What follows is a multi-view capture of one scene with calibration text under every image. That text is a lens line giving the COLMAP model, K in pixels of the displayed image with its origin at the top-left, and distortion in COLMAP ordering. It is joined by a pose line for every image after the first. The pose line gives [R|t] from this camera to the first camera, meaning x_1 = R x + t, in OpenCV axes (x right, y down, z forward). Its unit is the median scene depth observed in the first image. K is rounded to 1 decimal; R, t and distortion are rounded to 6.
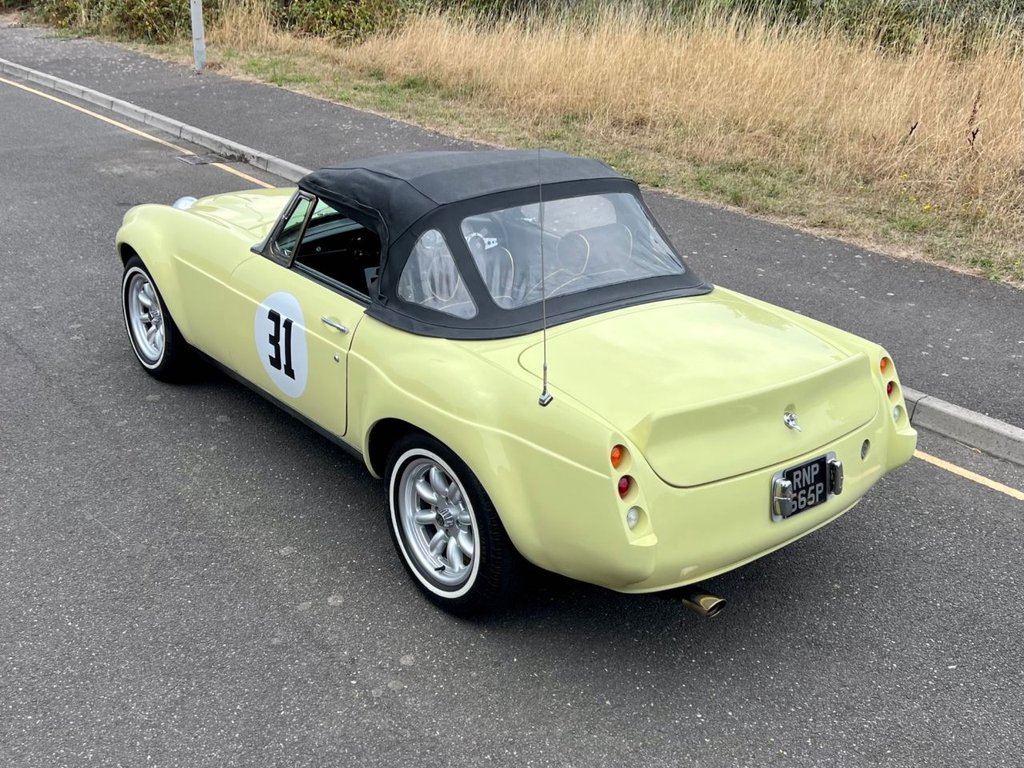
lens RADIAL K [[1047.1, 0, 513.5], [0, 1047.1, 323.8], [0, 0, 1]] dist [0.124761, -0.289385]
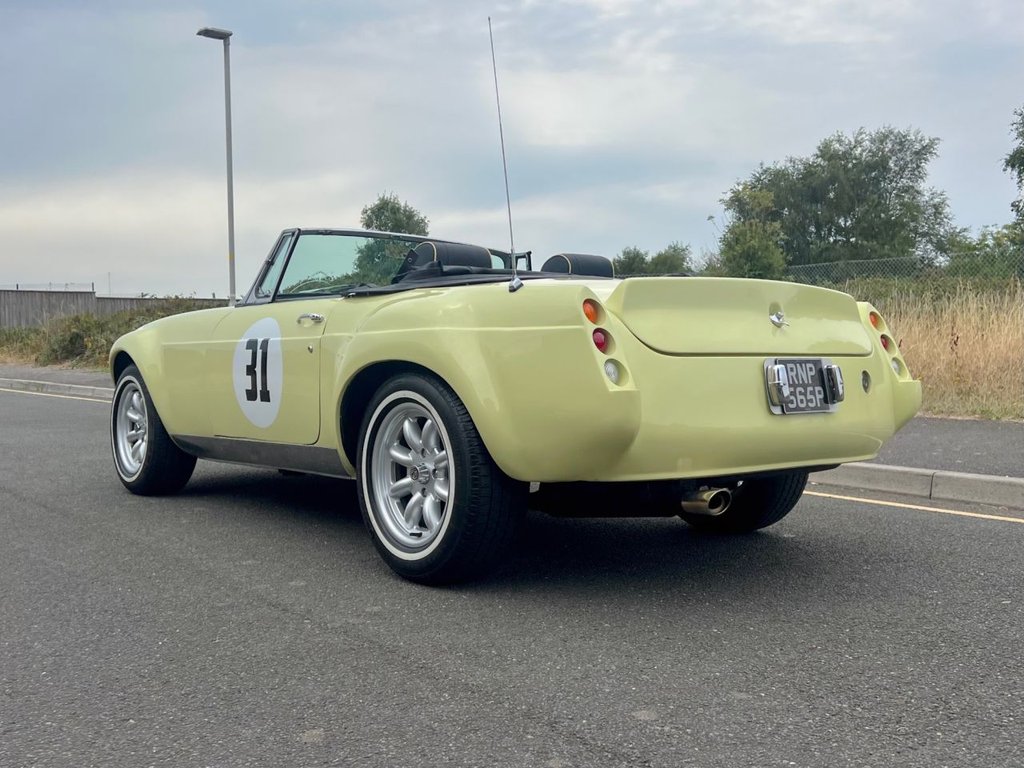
lens RADIAL K [[995.1, 0, 558.7], [0, 995.1, 357.8], [0, 0, 1]] dist [0.106783, -0.228023]
pose [[0.998285, -0.055102, 0.019776, 0.042313], [0.058533, 0.933039, -0.354982, 0.399603], [0.001108, 0.355531, 0.934664, 0.155884]]
